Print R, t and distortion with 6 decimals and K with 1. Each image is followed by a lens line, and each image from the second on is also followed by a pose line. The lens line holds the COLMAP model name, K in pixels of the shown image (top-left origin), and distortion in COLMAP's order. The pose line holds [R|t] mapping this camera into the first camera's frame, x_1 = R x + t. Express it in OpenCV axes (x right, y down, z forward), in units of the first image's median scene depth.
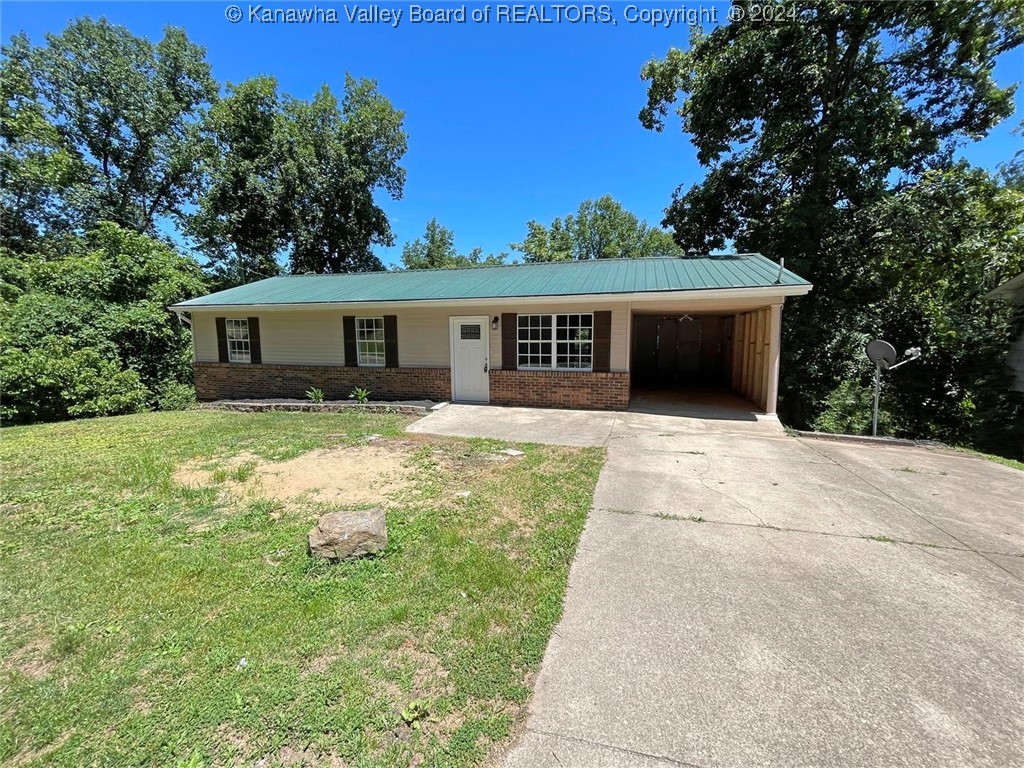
lens RADIAL K [[413.0, 0, 511.9], [0, 413.0, 385.9], [0, 0, 1]] dist [-0.004547, 0.000248]
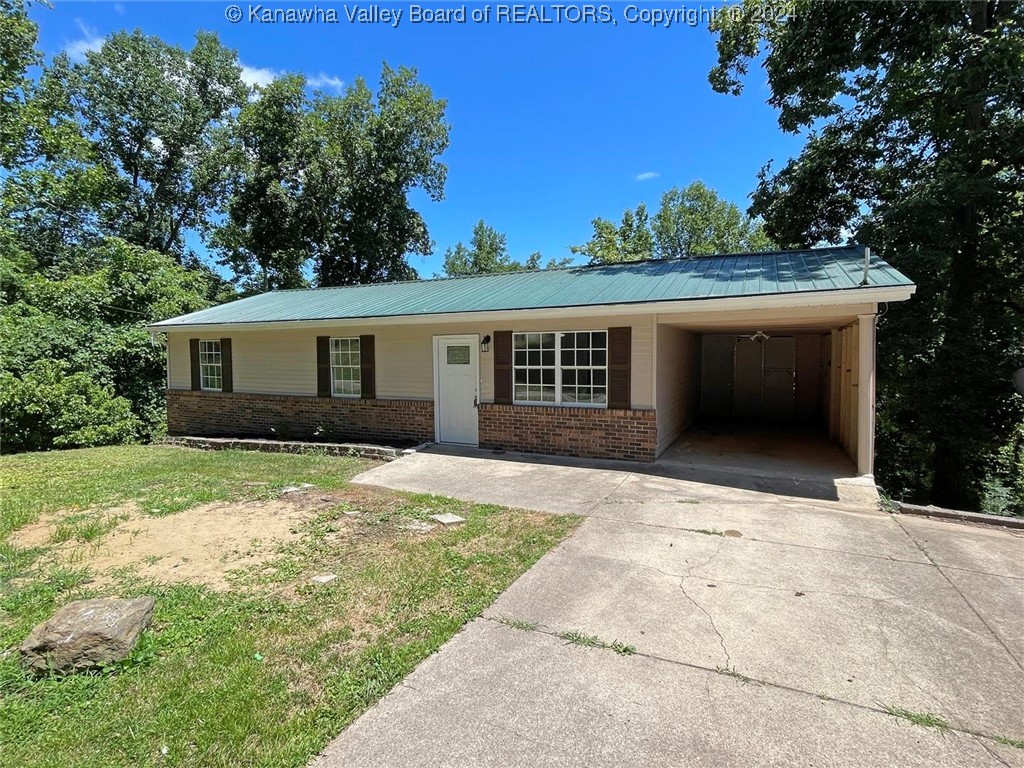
lens RADIAL K [[507.3, 0, 514.3], [0, 507.3, 385.5], [0, 0, 1]] dist [-0.004237, 0.001725]
pose [[0.987470, 0.008037, -0.157602, 0.114975], [-0.018848, 0.997560, -0.067225, -0.007430], [0.156677, 0.069353, 0.985212, 0.049690]]
